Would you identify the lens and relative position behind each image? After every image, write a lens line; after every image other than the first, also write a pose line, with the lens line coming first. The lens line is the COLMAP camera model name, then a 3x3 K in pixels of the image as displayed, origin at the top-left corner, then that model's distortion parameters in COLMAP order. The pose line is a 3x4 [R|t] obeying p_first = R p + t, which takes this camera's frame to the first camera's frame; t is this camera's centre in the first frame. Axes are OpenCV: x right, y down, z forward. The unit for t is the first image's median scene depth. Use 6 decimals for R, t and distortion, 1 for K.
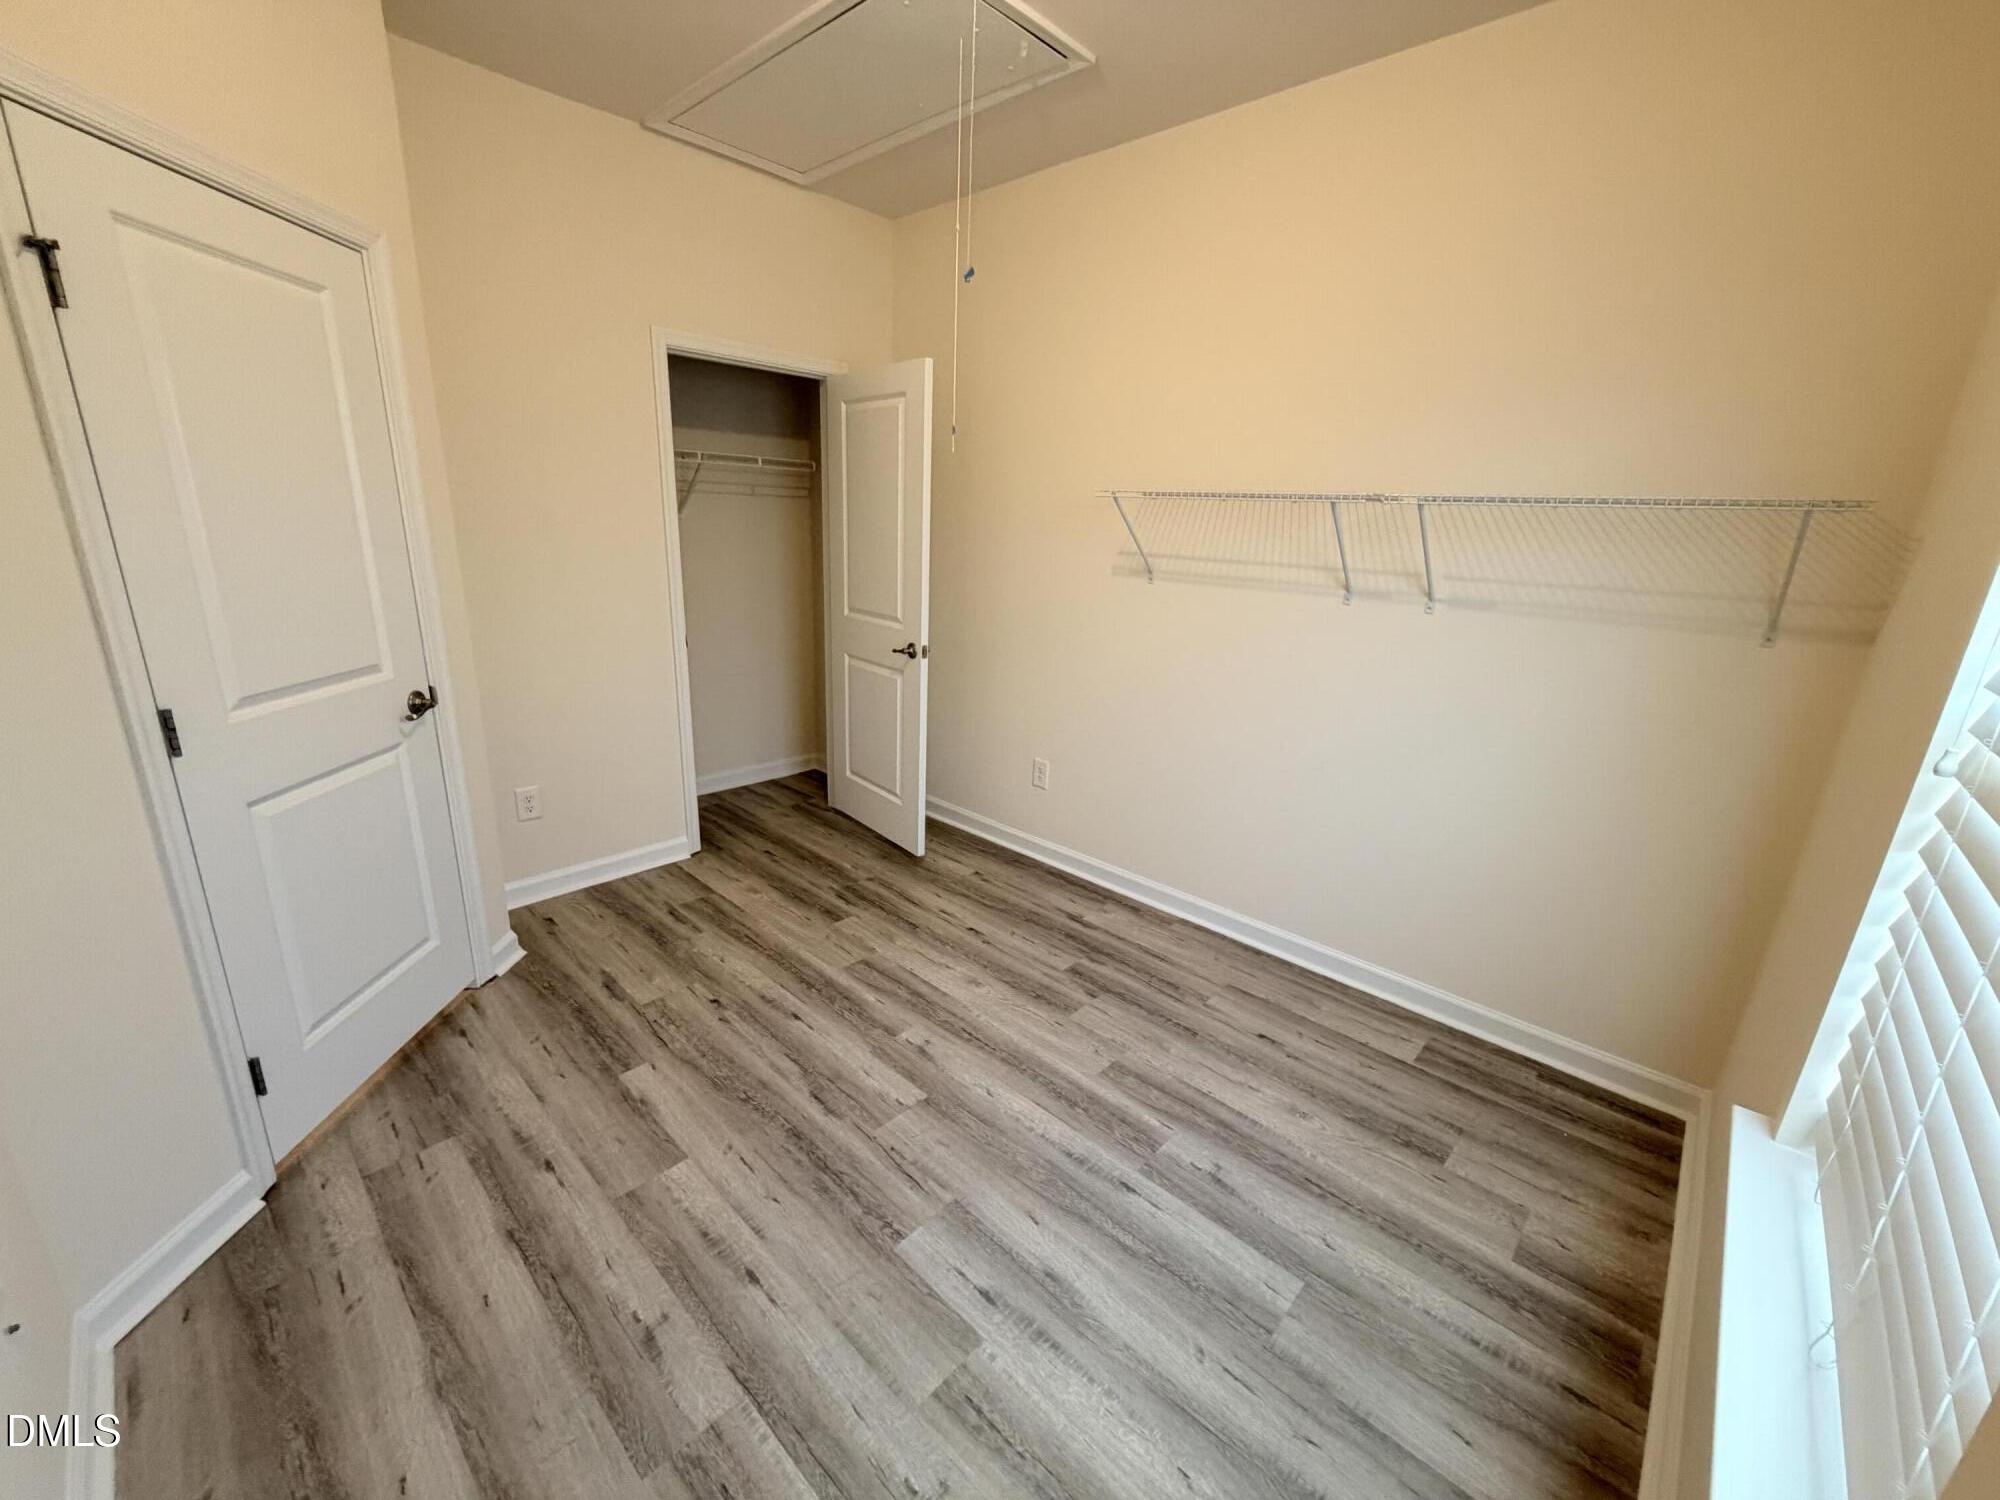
lens RADIAL K [[798.4, 0, 1008.2], [0, 798.4, 759.1], [0, 0, 1]] dist [-0.000904, 0.000716]
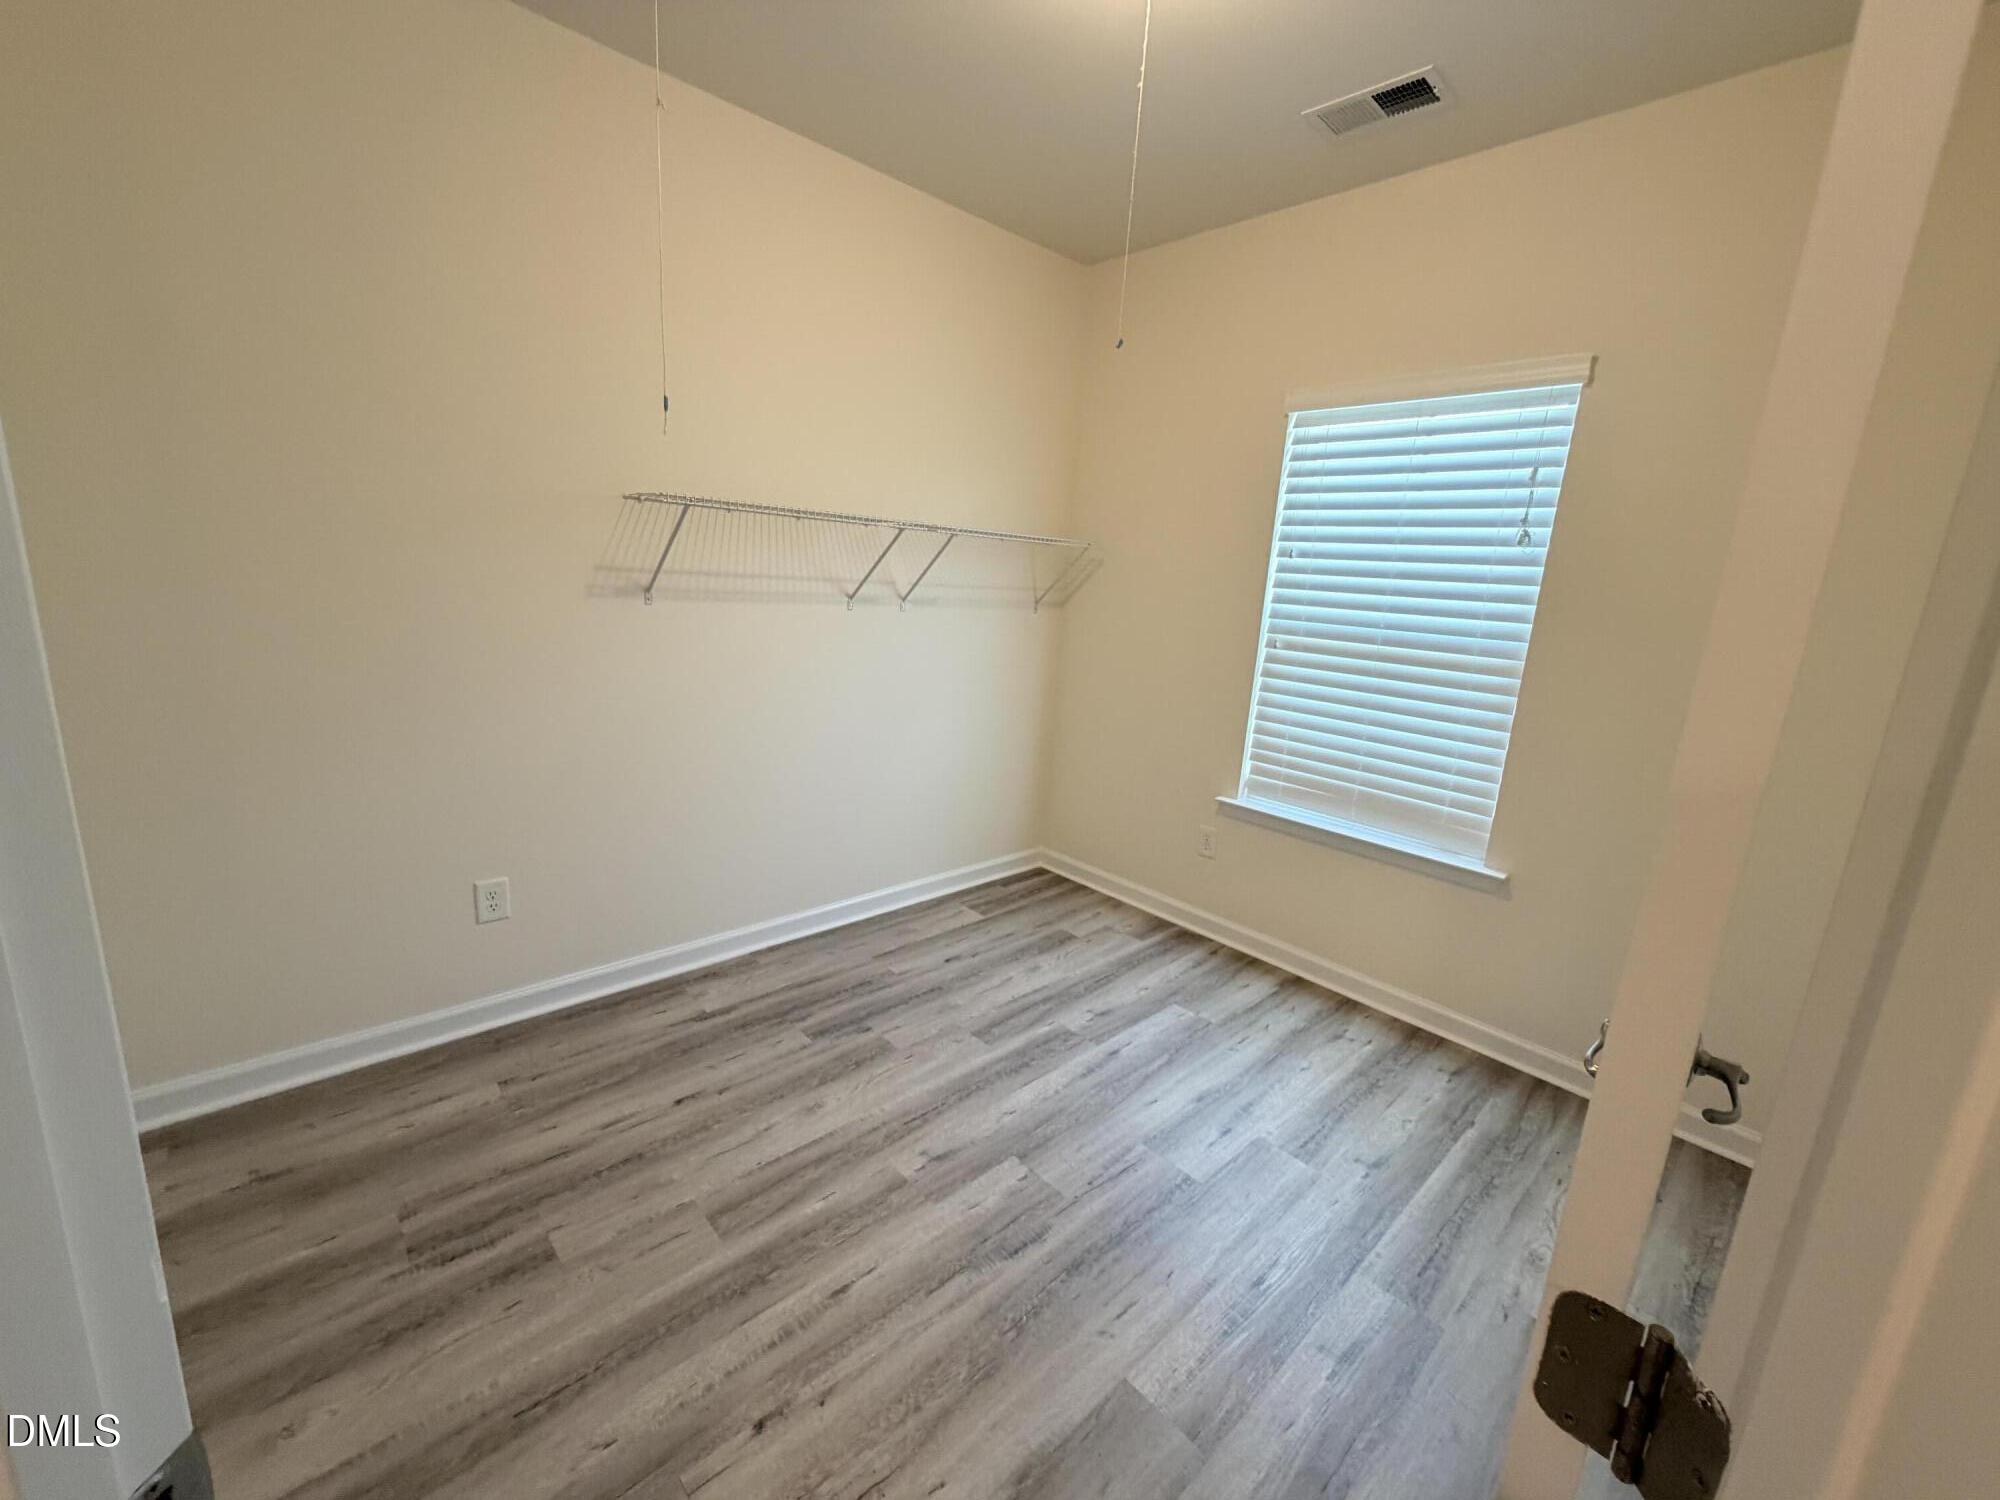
lens RADIAL K [[798.4, 0, 1008.7], [0, 798.4, 750.9], [0, 0, 1]] dist [-0.000904, 0.000716]
pose [[0.067687, -0.252793, 0.965150, -0.849561], [0.232663, 0.944697, 0.231119, -0.239425], [-0.970199, 0.208911, 0.122759, 0.750467]]
